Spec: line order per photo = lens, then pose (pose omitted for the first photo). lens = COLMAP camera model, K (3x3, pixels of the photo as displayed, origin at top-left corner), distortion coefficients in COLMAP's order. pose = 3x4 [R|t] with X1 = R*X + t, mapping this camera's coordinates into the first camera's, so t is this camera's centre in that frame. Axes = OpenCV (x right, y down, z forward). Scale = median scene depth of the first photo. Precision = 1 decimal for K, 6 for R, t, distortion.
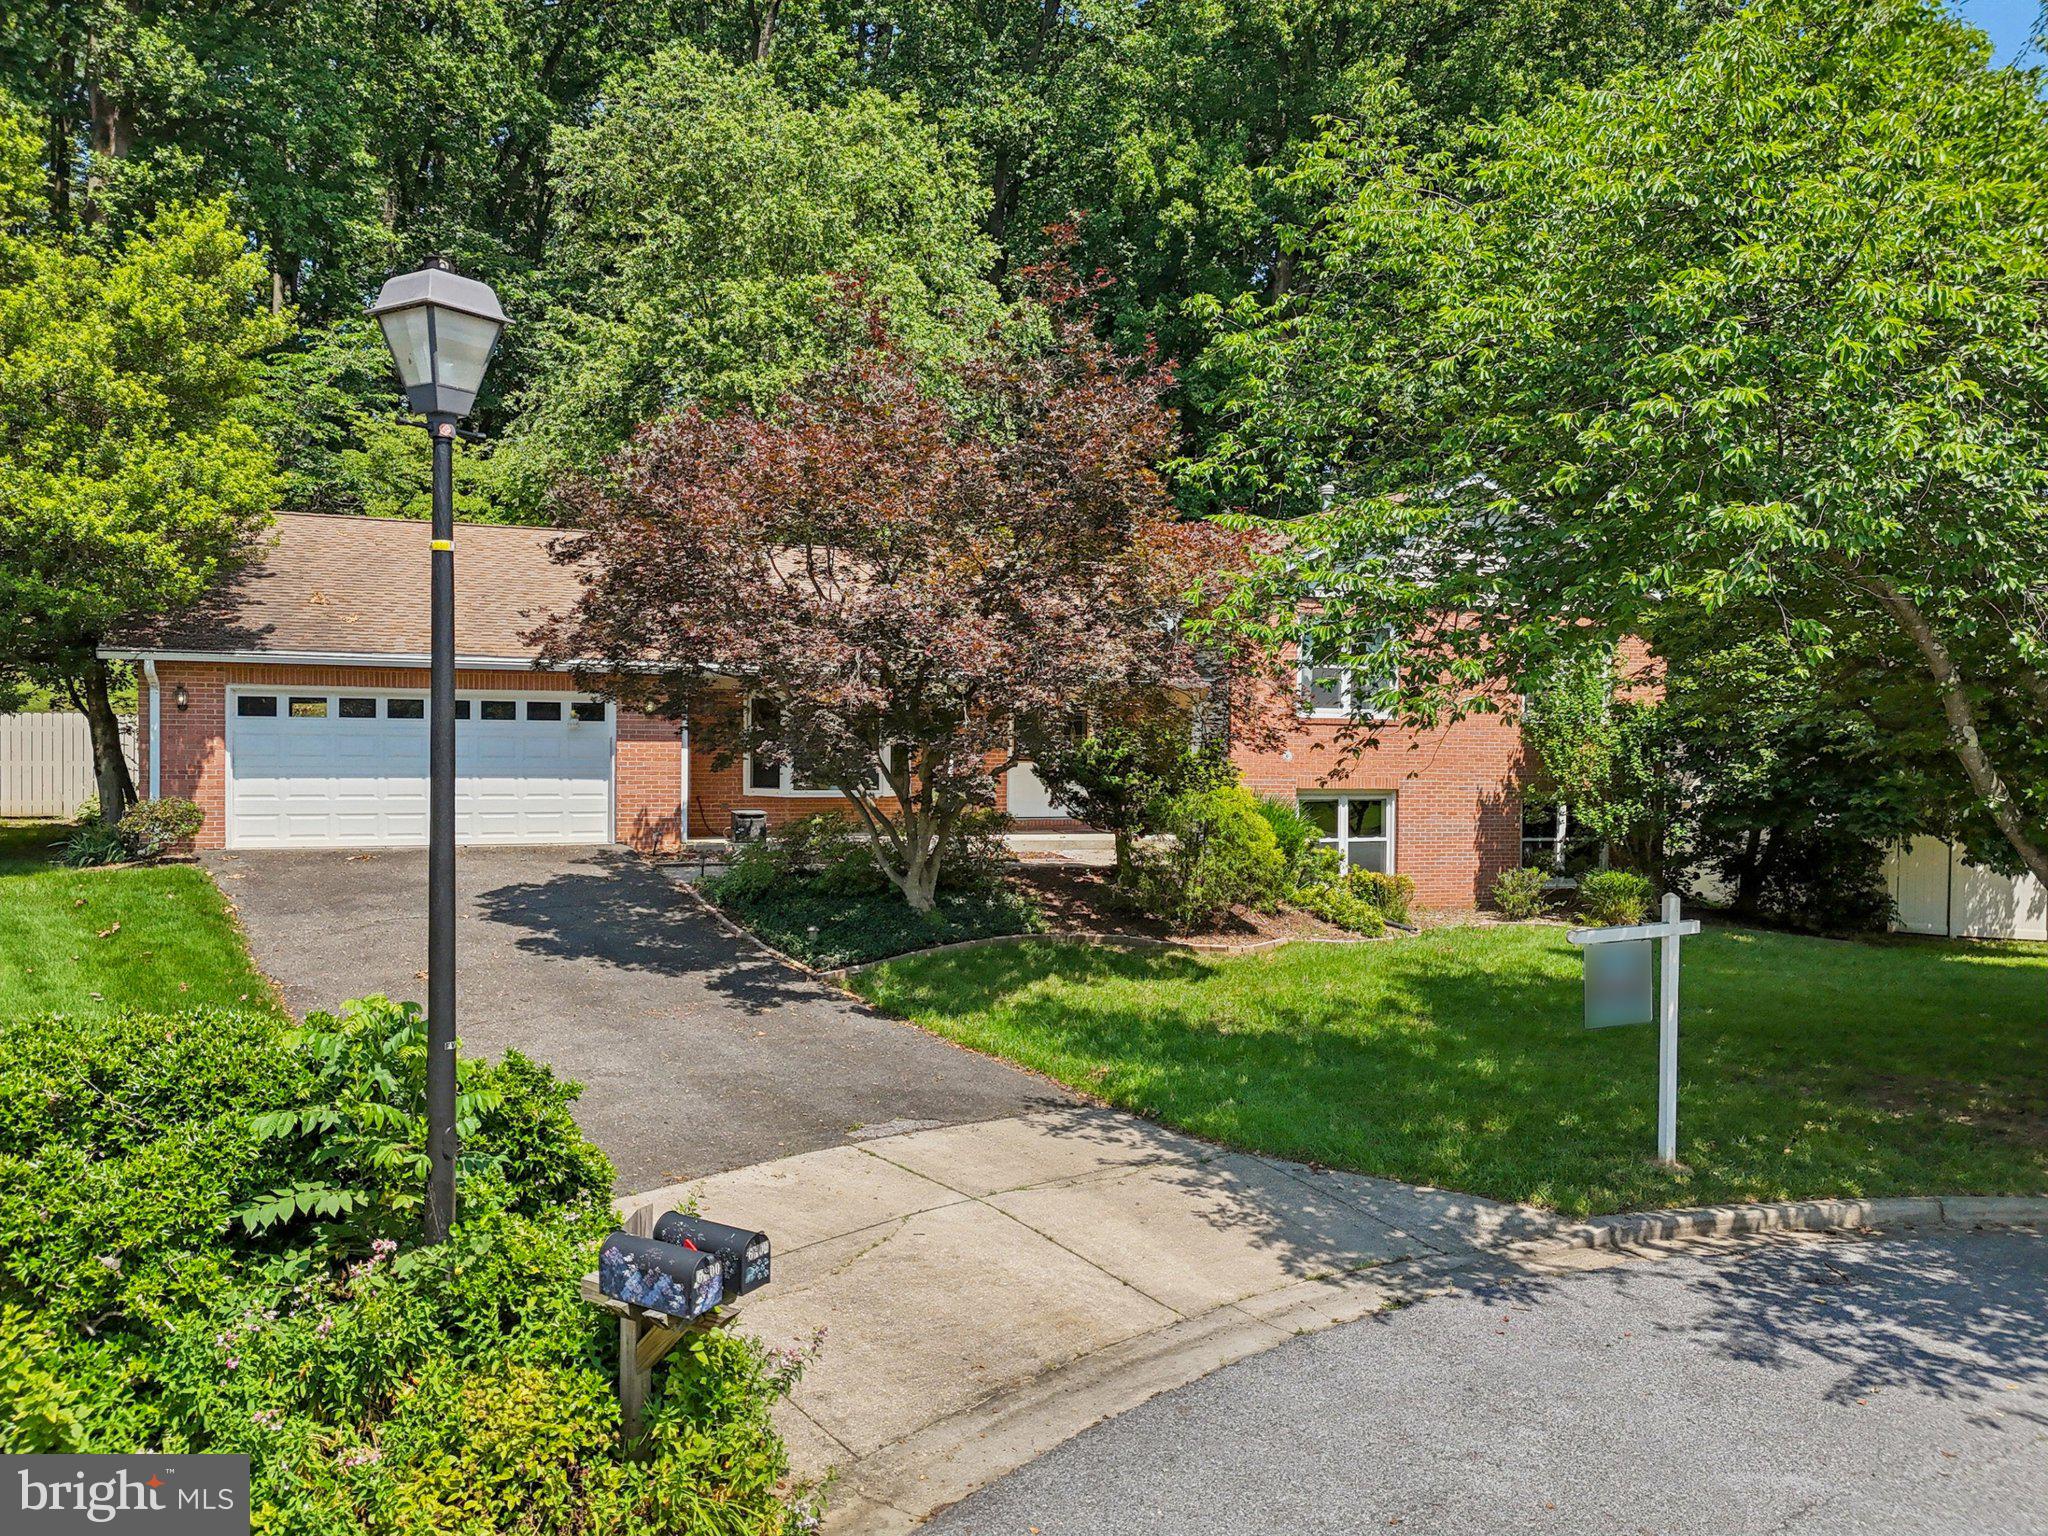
lens RADIAL K [[1524.4, 0, 1028.0], [0, 1524.4, 771.8], [0, 0, 1]] dist [0.040438, -0.036445]
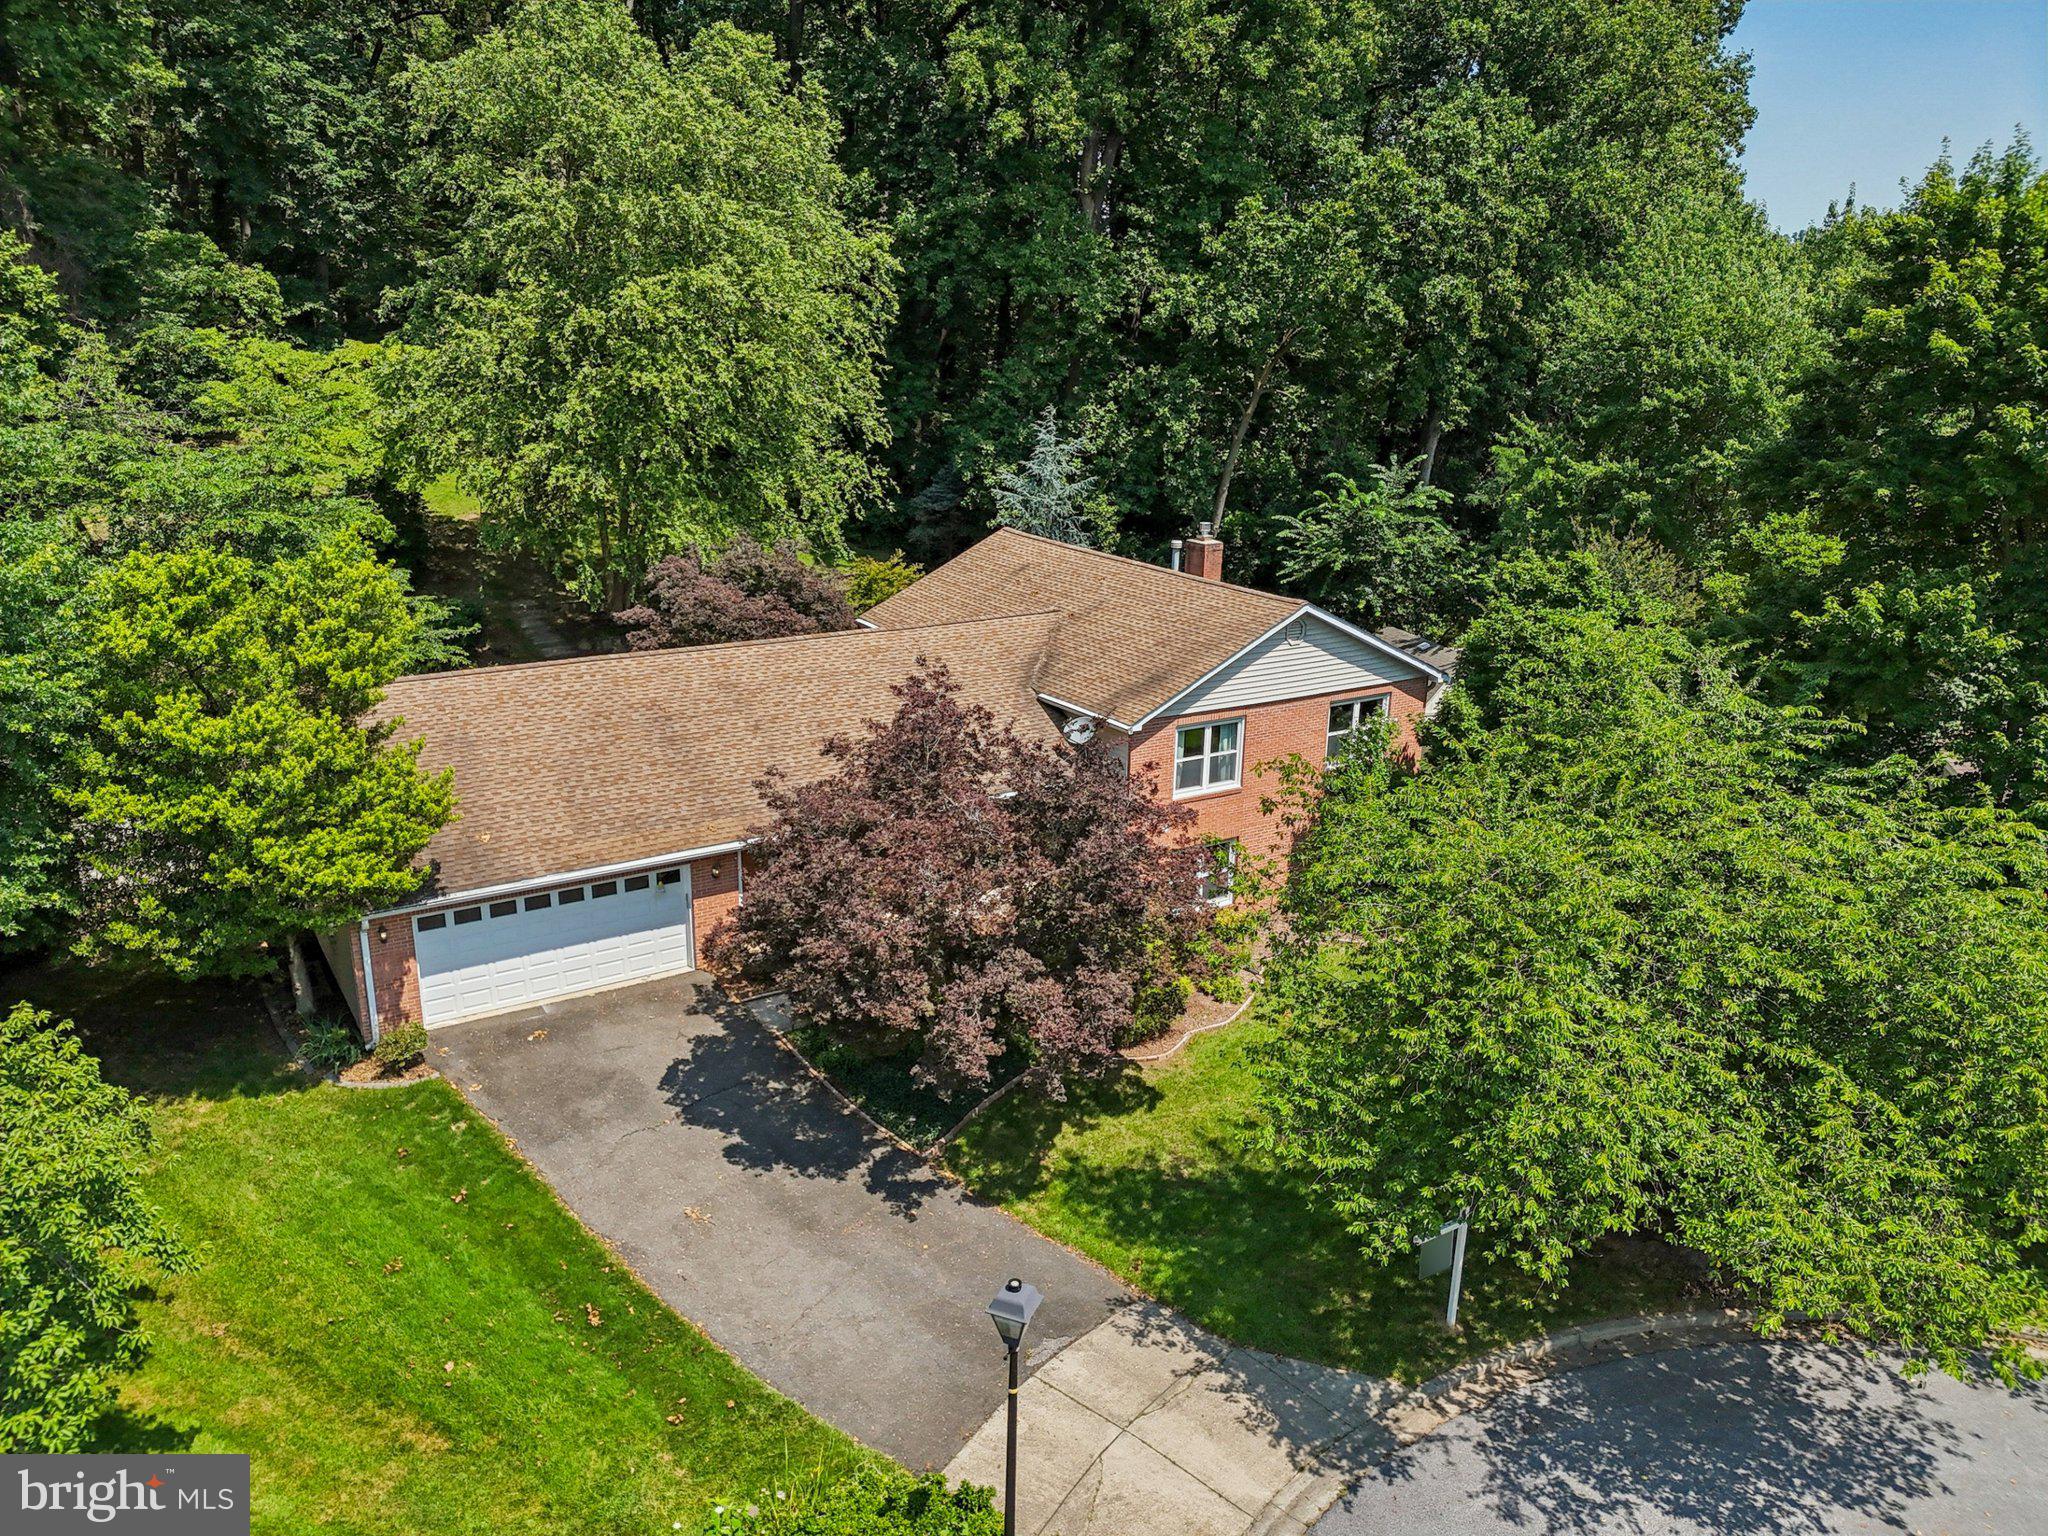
lens RADIAL K [[1524.4, 0, 1018.0], [0, 1524.4, 761.6], [0, 0, 1]] dist [0.040438, -0.036445]
pose [[0.979994, -0.053457, 0.191714, -0.327678], [-0.008979, 0.950399, 0.310903, -0.738761], [-0.198825, -0.306404, 0.930906, -0.336226]]
